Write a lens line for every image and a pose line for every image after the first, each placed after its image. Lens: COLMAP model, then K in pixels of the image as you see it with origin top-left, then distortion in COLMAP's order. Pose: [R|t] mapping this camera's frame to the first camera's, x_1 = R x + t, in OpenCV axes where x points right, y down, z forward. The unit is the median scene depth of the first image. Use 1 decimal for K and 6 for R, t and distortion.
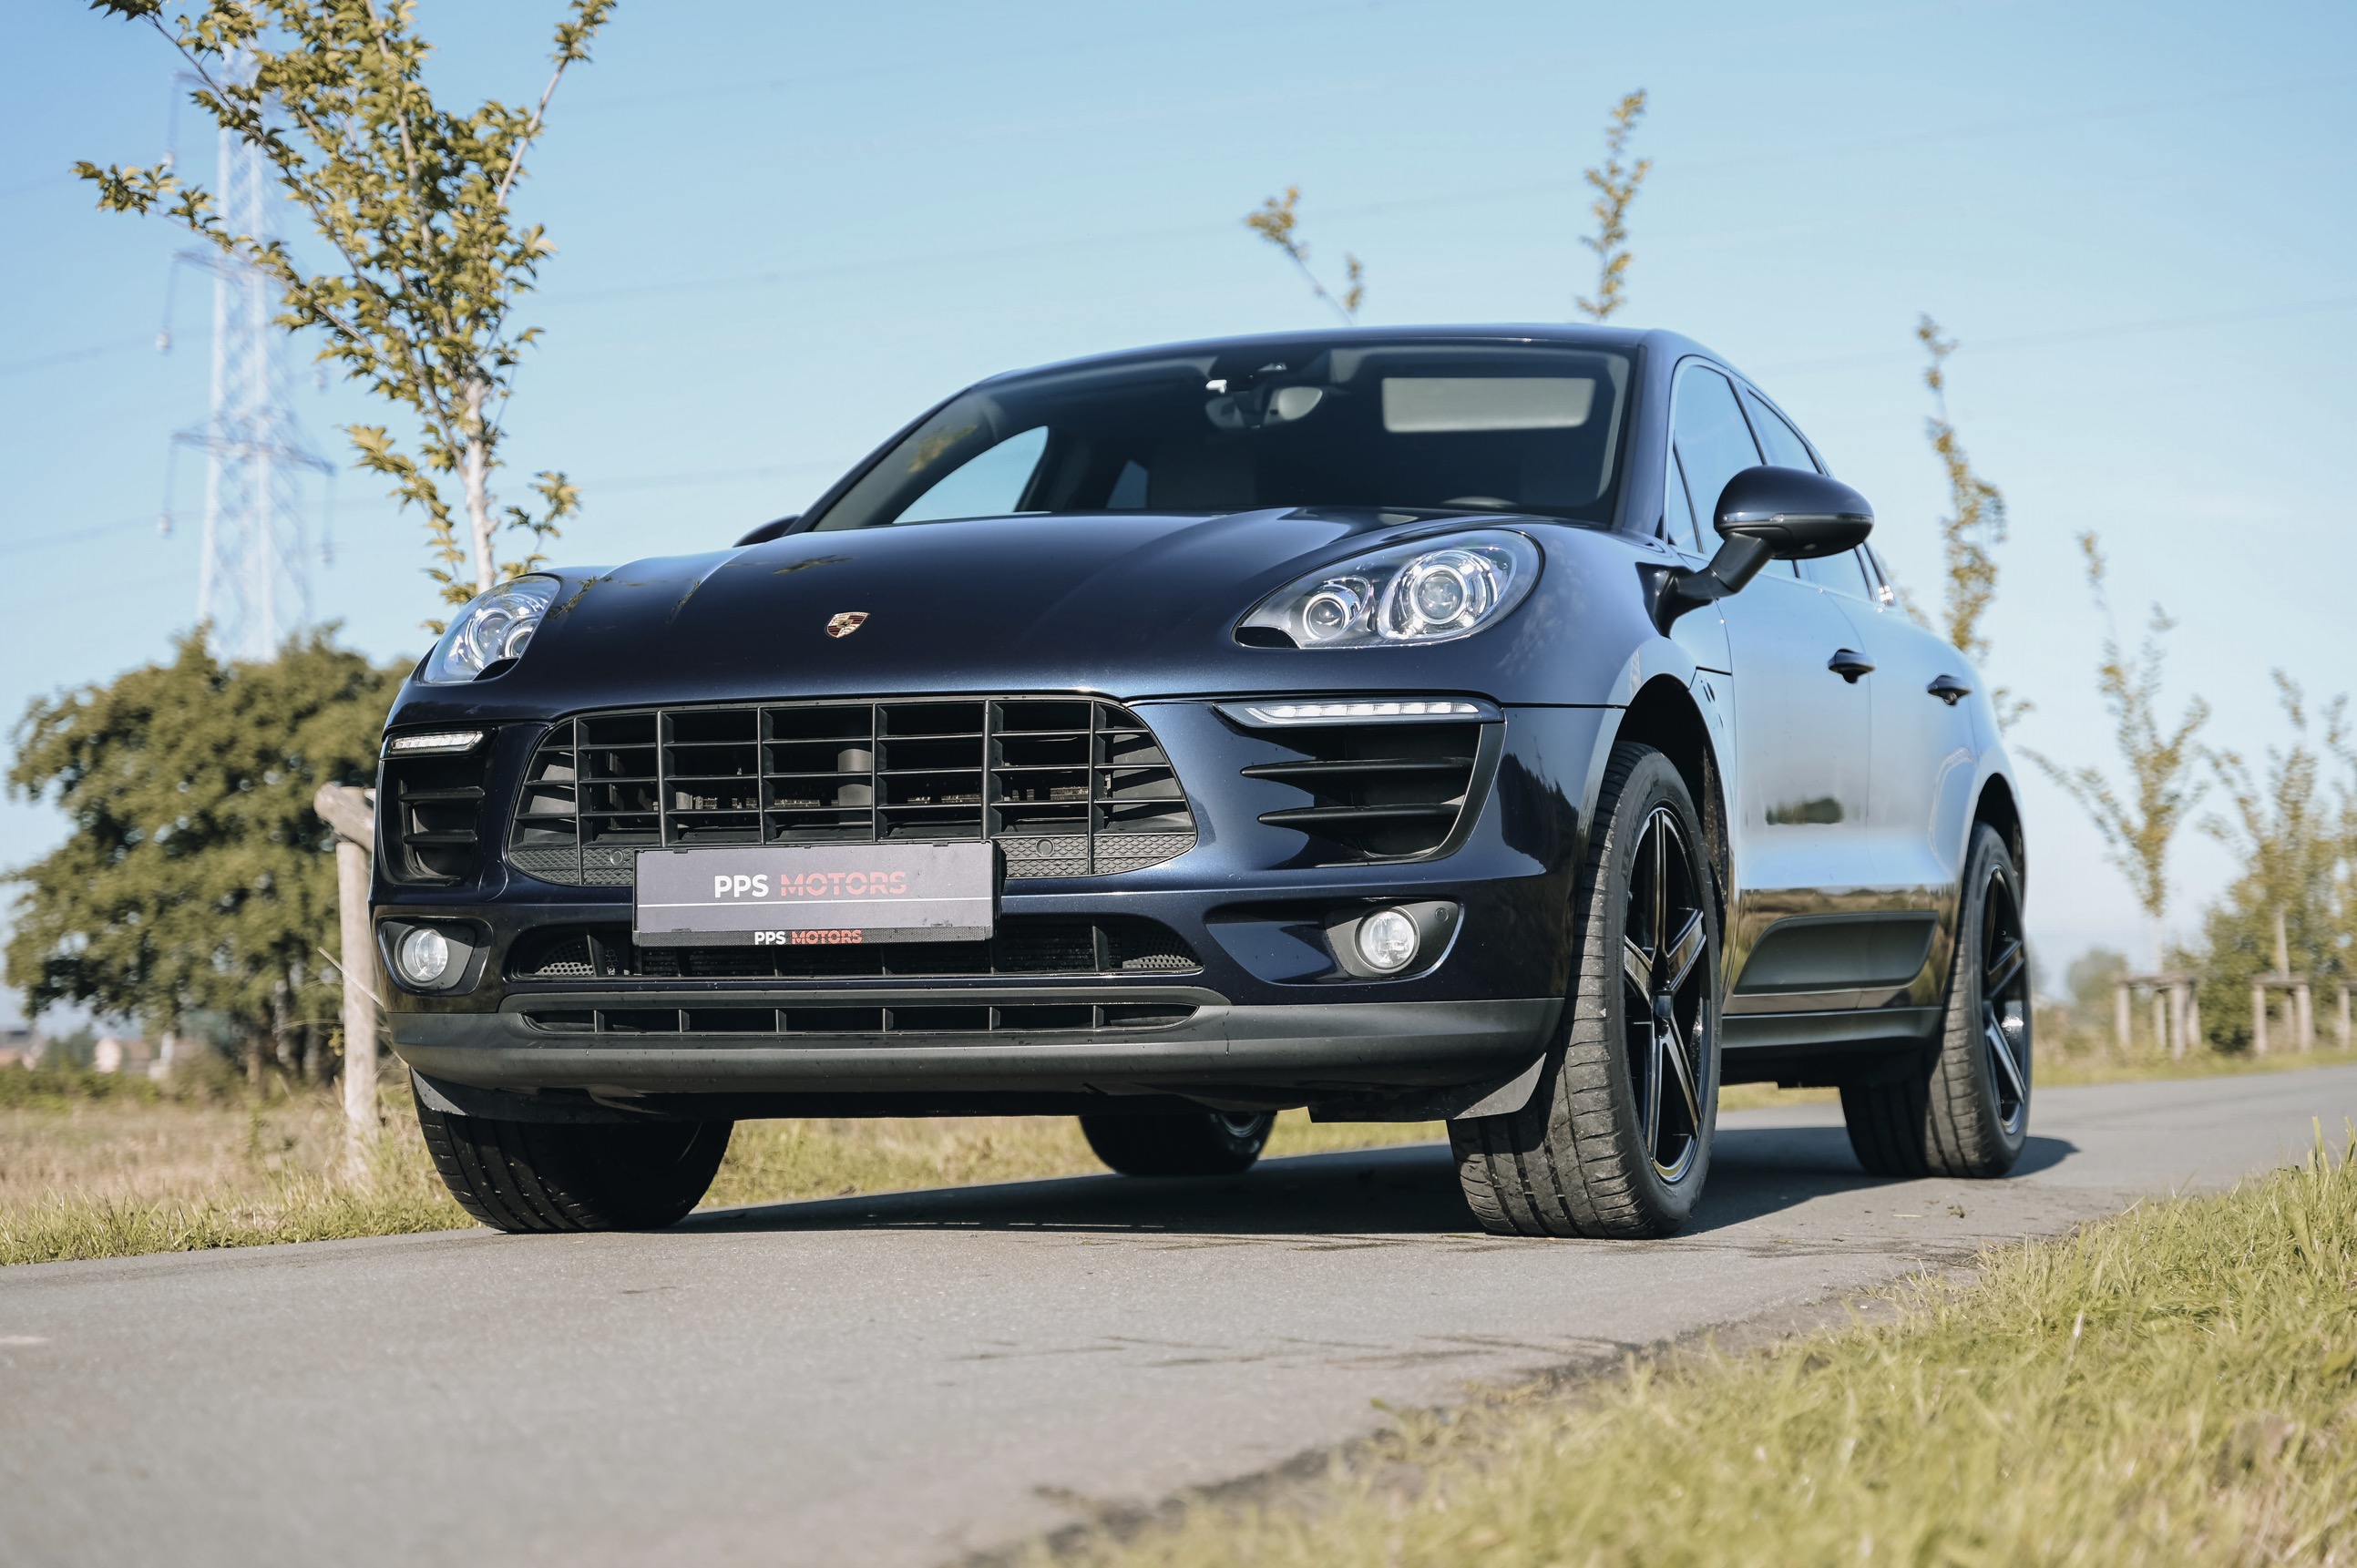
lens RADIAL K [[4580.1, 0, 1177.7], [0, 4580.1, 768.4], [0, 0, 1]] dist [0.028029, 0.000000]
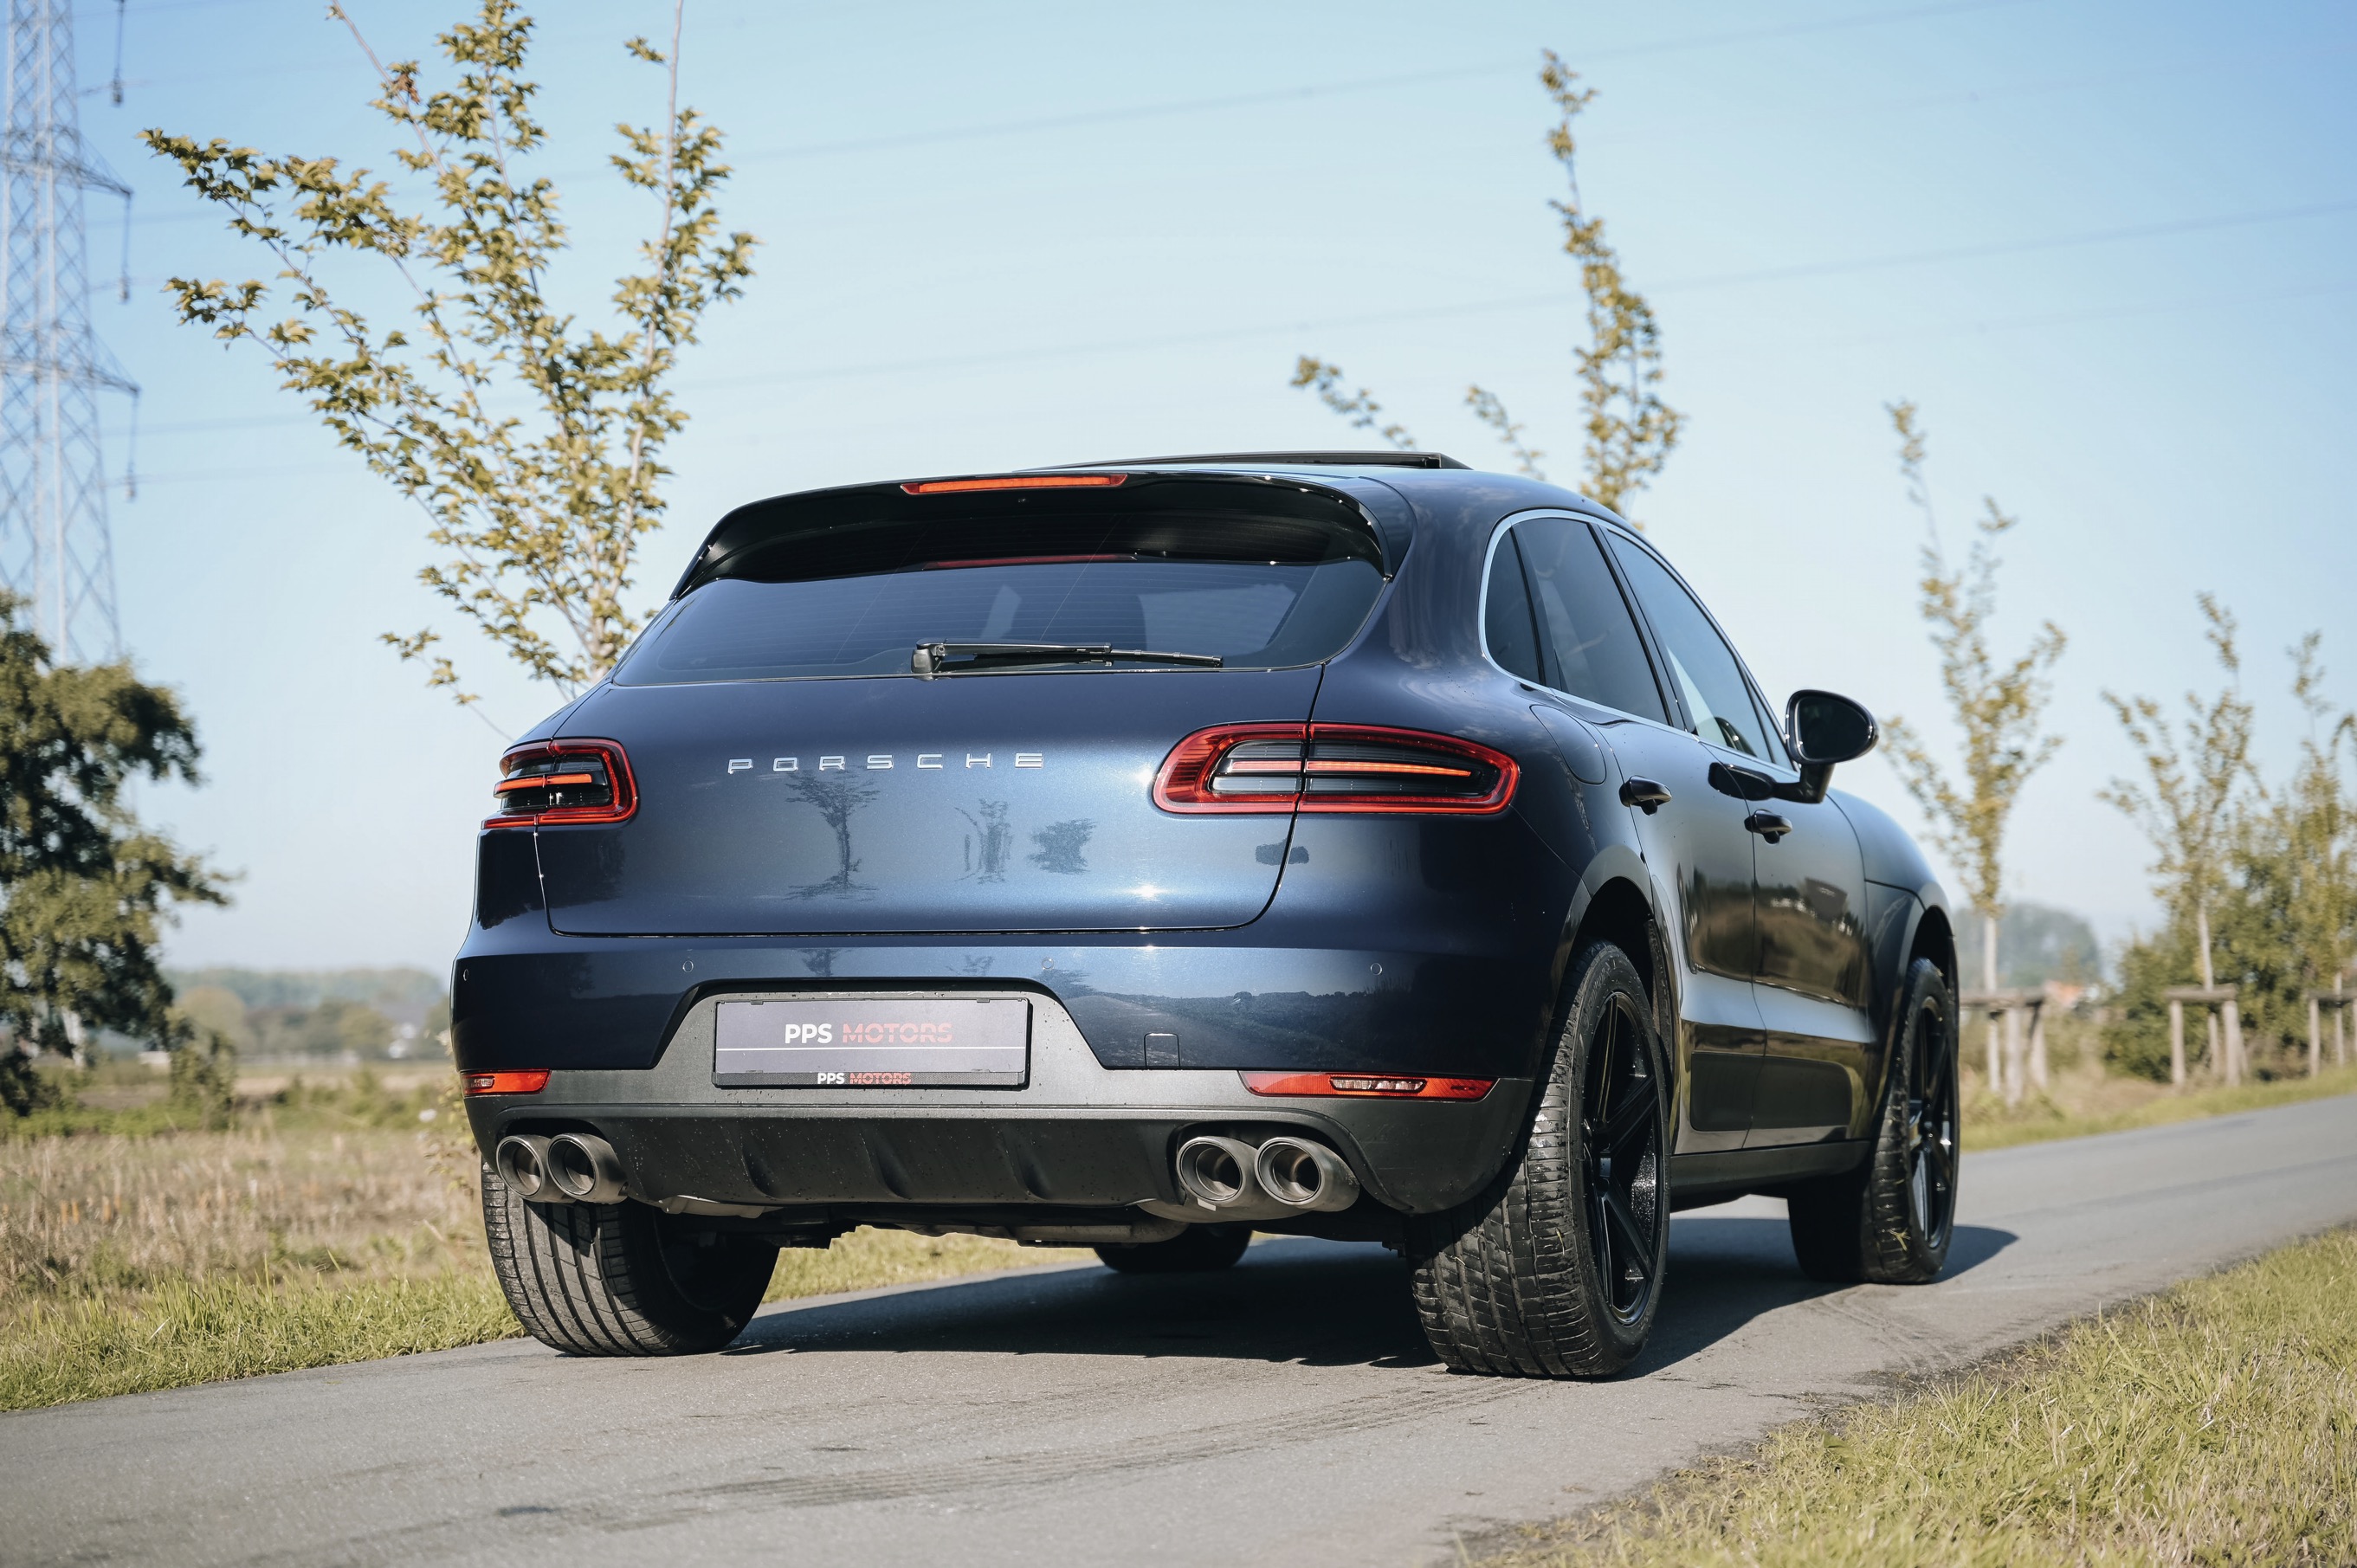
lens RADIAL K [[5038.3, 0, 1202.8], [0, 5038.3, 780.1], [0, 0, 1]] dist [-0.056301, 0.000000]
pose [[0.999990, 0.000676, 0.004325, 0.287865], [-0.000716, 0.999958, 0.009087, 0.009793], [-0.004319, -0.009090, 0.999949, 0.649492]]
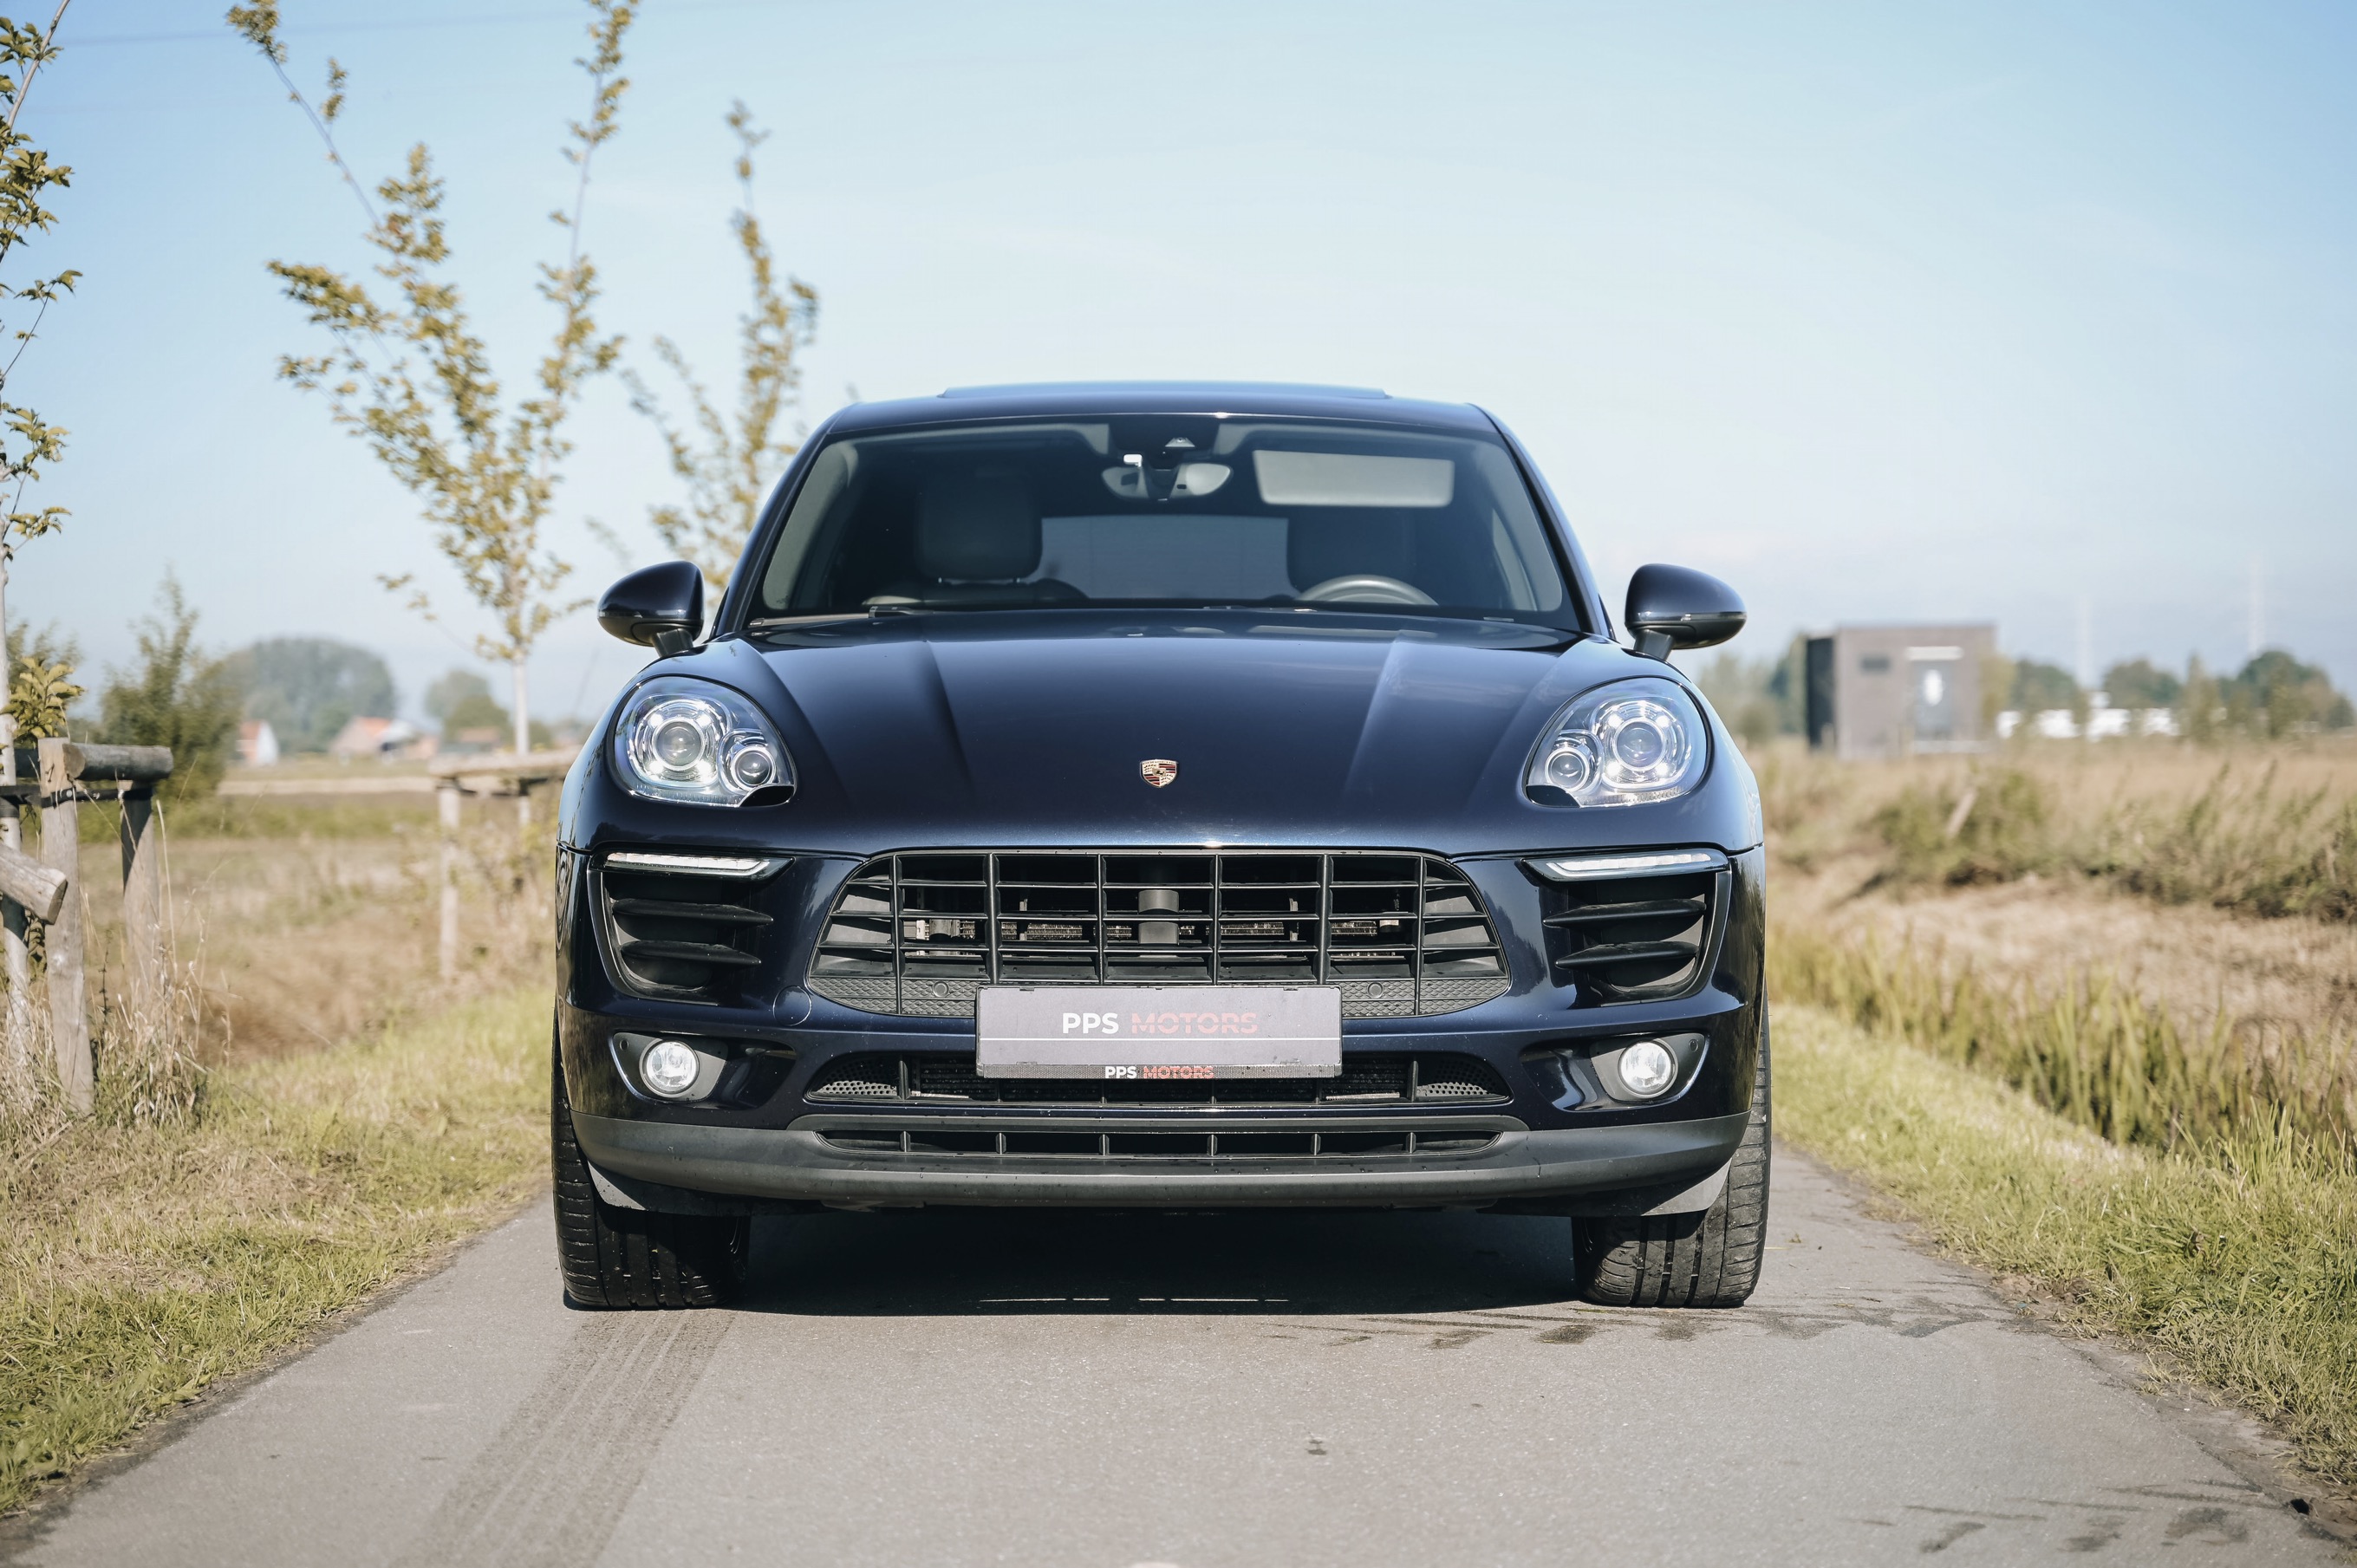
lens RADIAL K [[5038.3, 0, 1302.9], [0, 5038.3, 762.7], [0, 0, 1]] dist [-0.056301, 0.000000]
pose [[0.931875, 0.009191, 0.362664, -0.275583], [-0.030849, 0.998066, 0.053975, -0.057874], [-0.361466, -0.061486, 0.930356, -0.062064]]
